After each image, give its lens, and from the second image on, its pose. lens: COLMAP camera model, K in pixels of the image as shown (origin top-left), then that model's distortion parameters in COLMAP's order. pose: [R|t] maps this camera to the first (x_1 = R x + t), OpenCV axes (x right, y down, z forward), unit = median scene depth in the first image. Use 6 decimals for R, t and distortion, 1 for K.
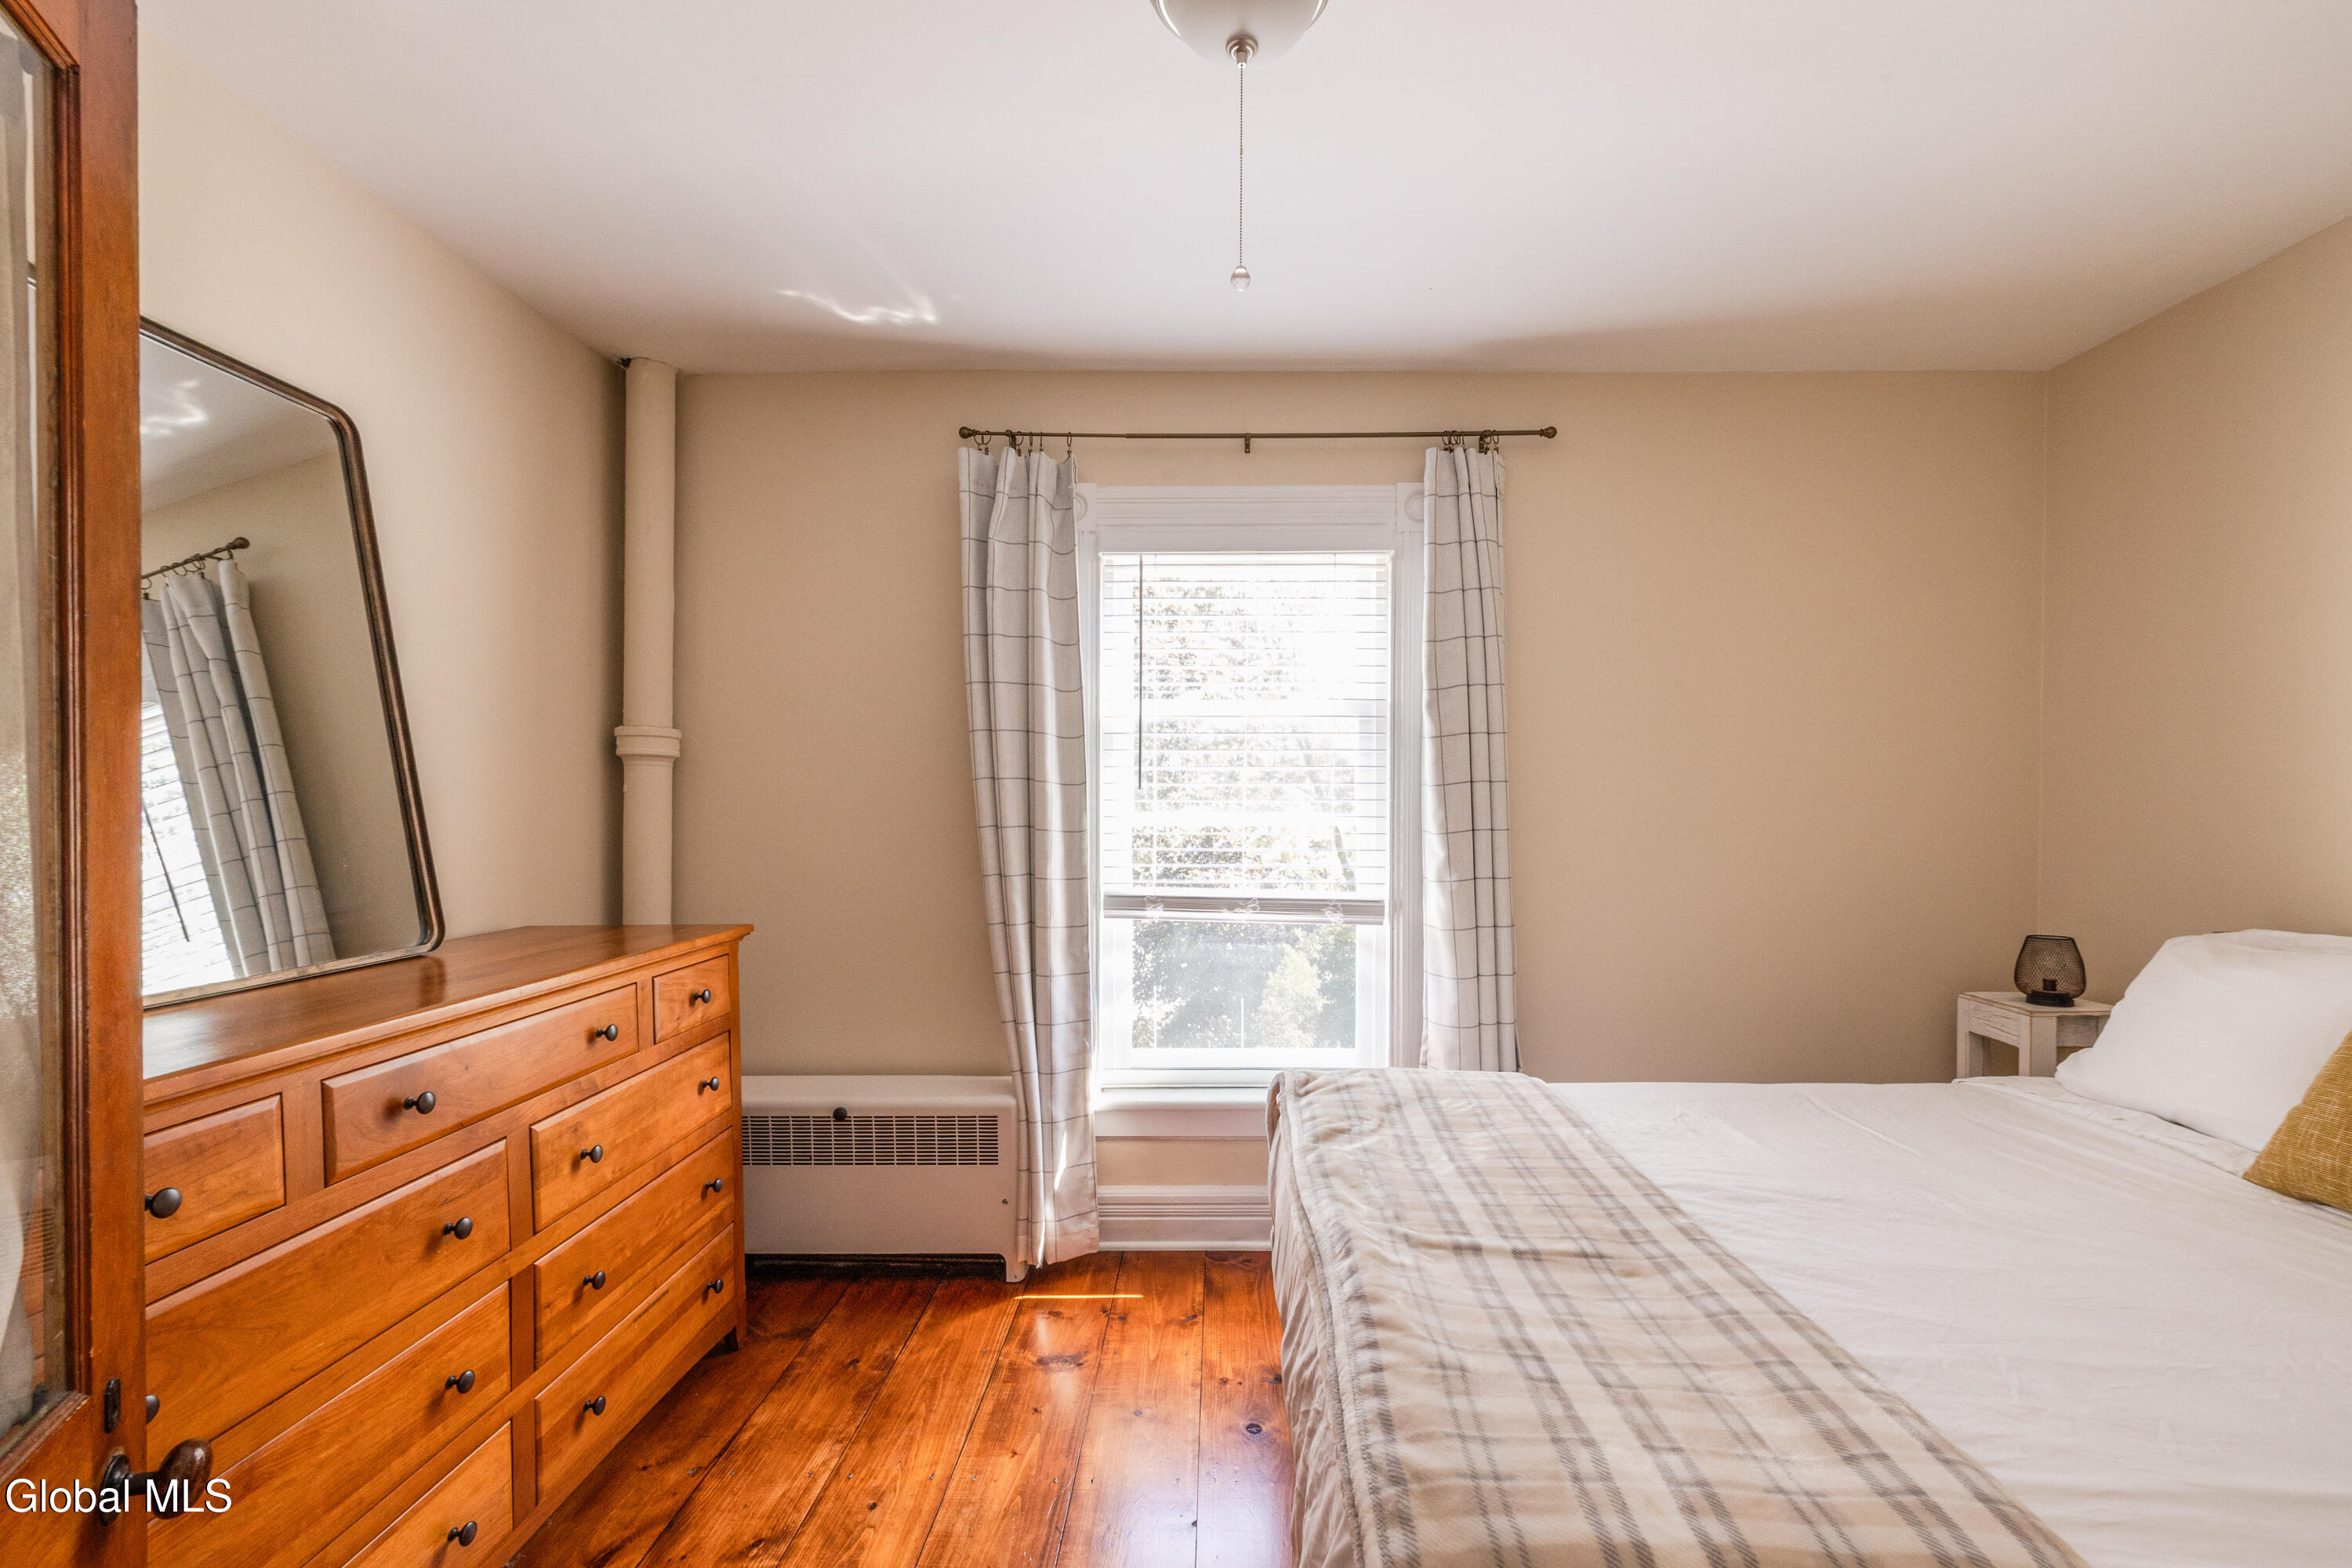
lens RADIAL K [[1020.6, 0, 1224.7], [0, 1020.6, 839.6], [0, 0, 1]] dist [0.002226, 0.000328]
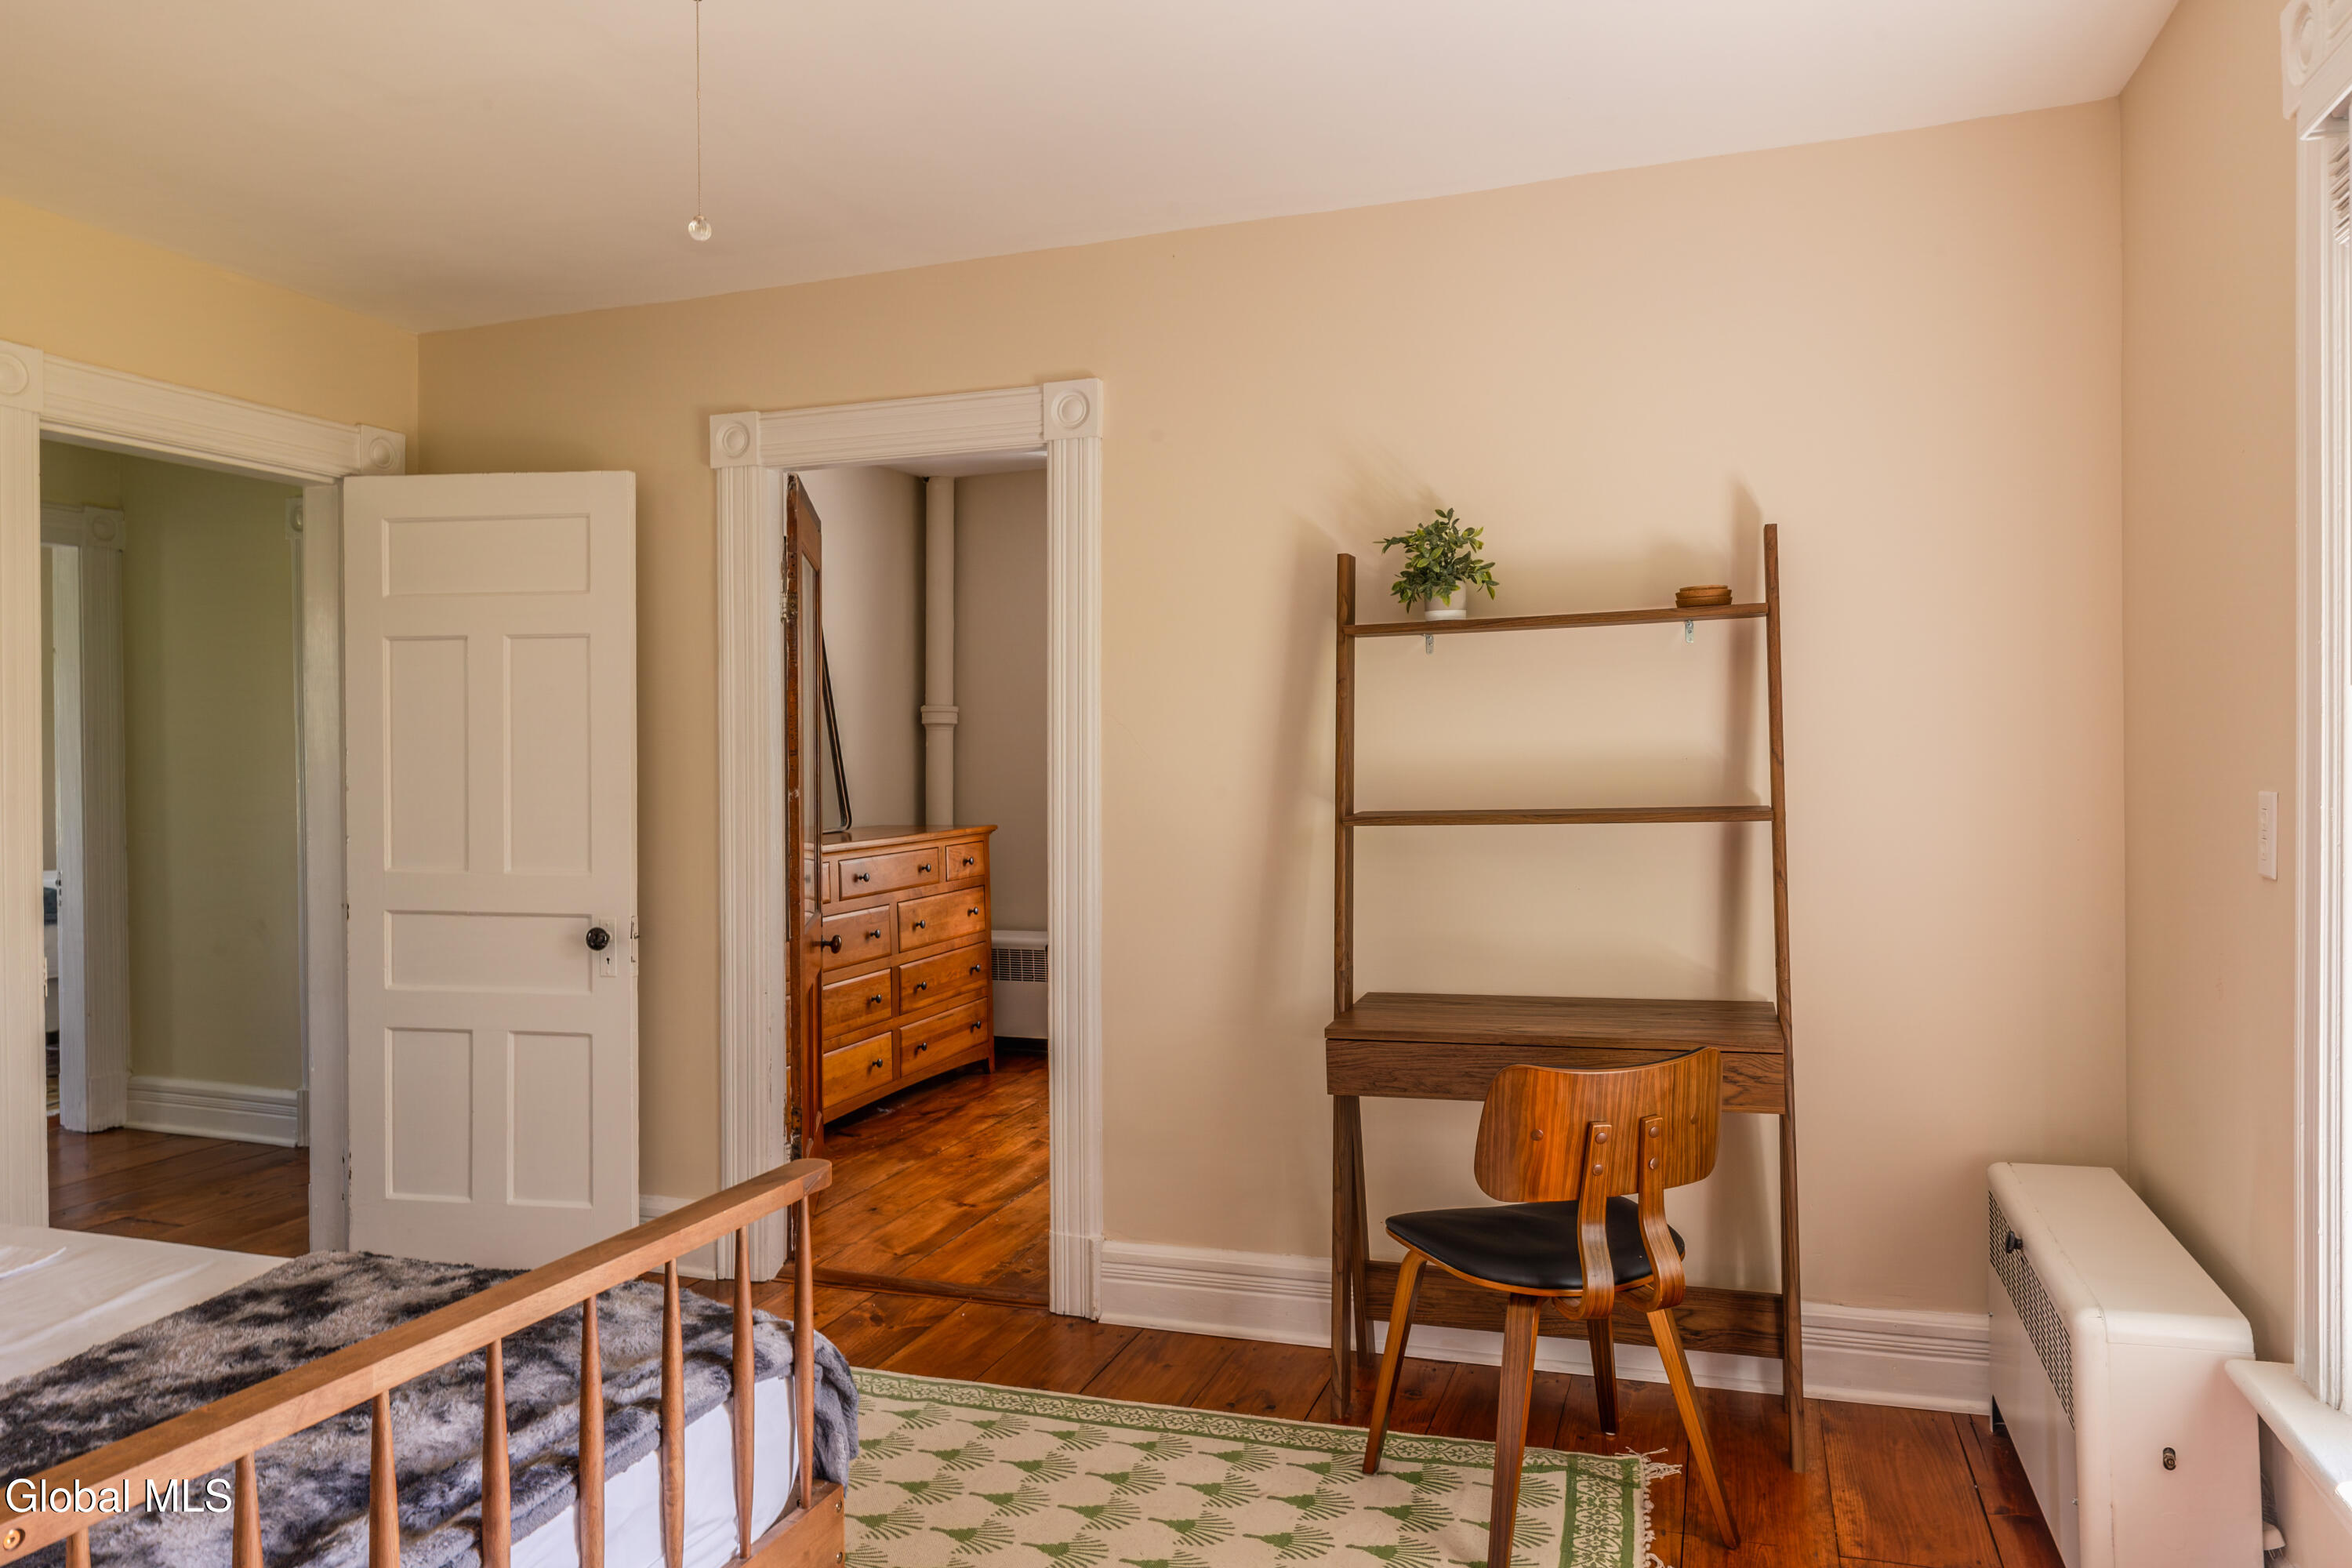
lens RADIAL K [[1520.0, 0, 1178.7], [0, 1520.0, 784.8], [0, 0, 1]] dist [0.005934, 0.000384]
pose [[0.940714, -0.008009, -0.339106, 0.638198], [0.006070, 0.999959, -0.006780, 0.033615], [0.339146, 0.004320, 0.940724, -1.195473]]
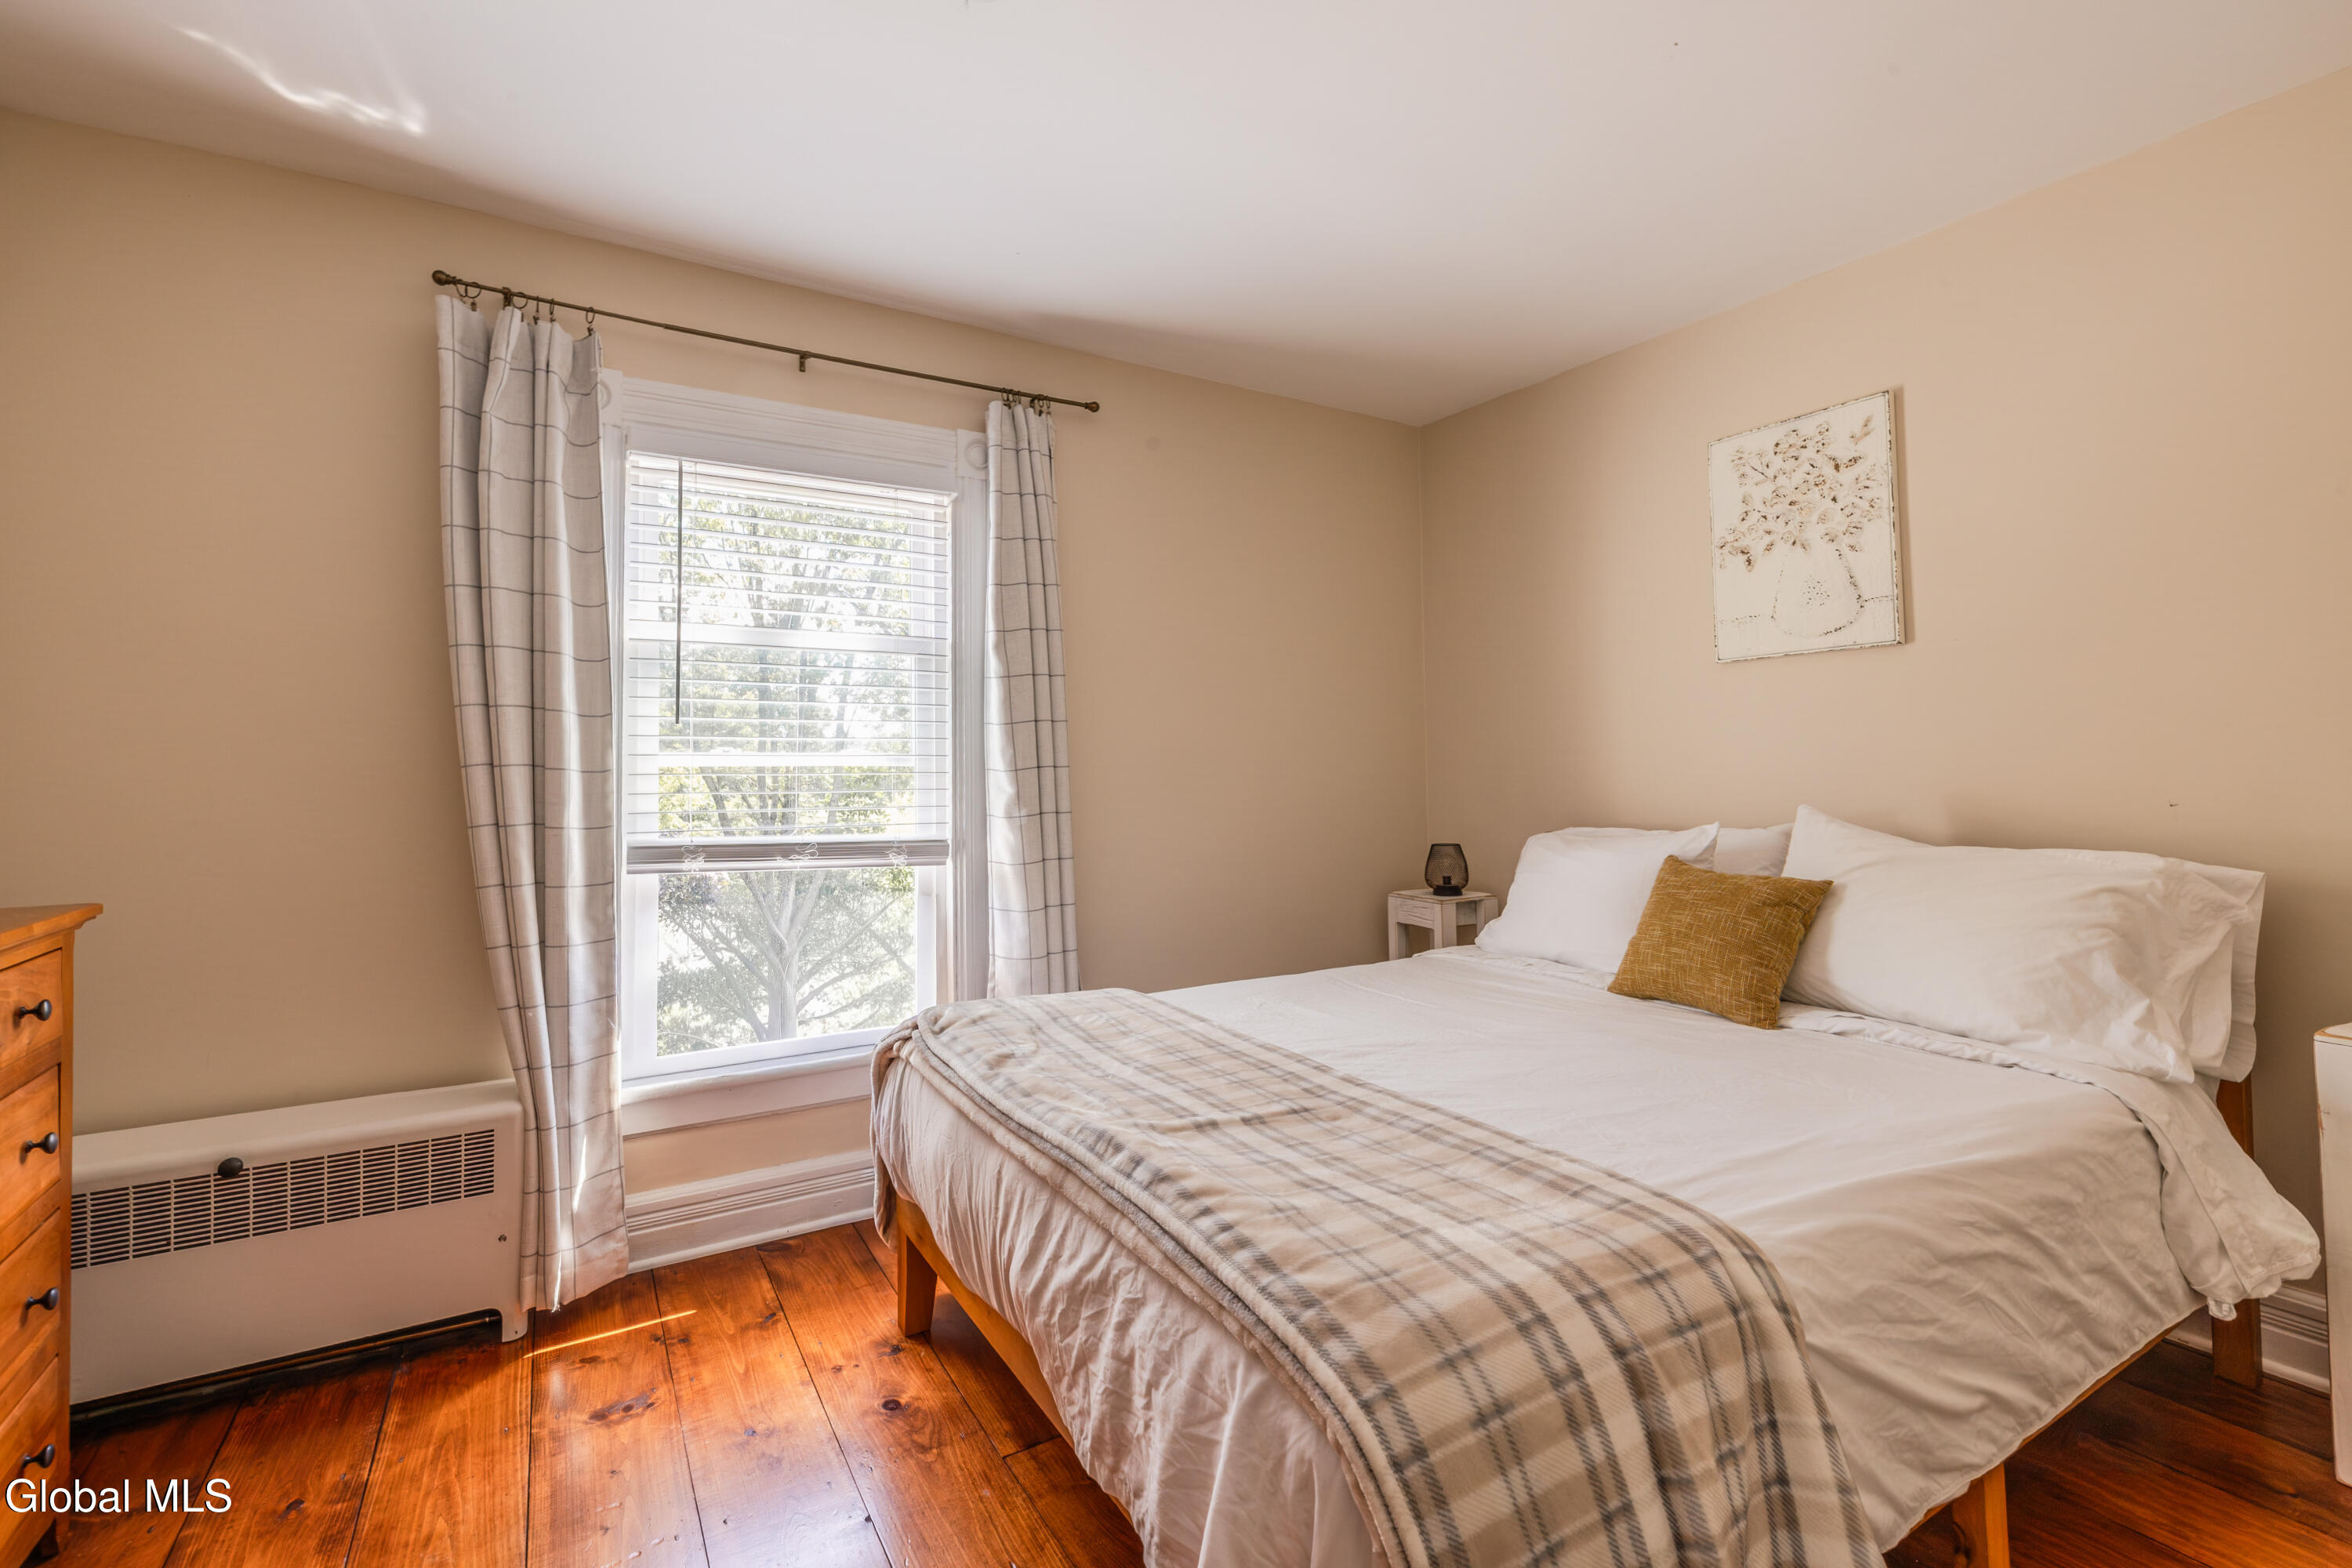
lens RADIAL K [[1020.6, 0, 1178.3], [0, 1020.6, 747.3], [0, 0, 1]] dist [0.002226, 0.000328]
pose [[0.857656, 0.005264, 0.514197, -0.186029], [0.023530, 0.998498, -0.049469, 0.027602], [-0.513685, 0.054526, 0.856244, 0.033495]]
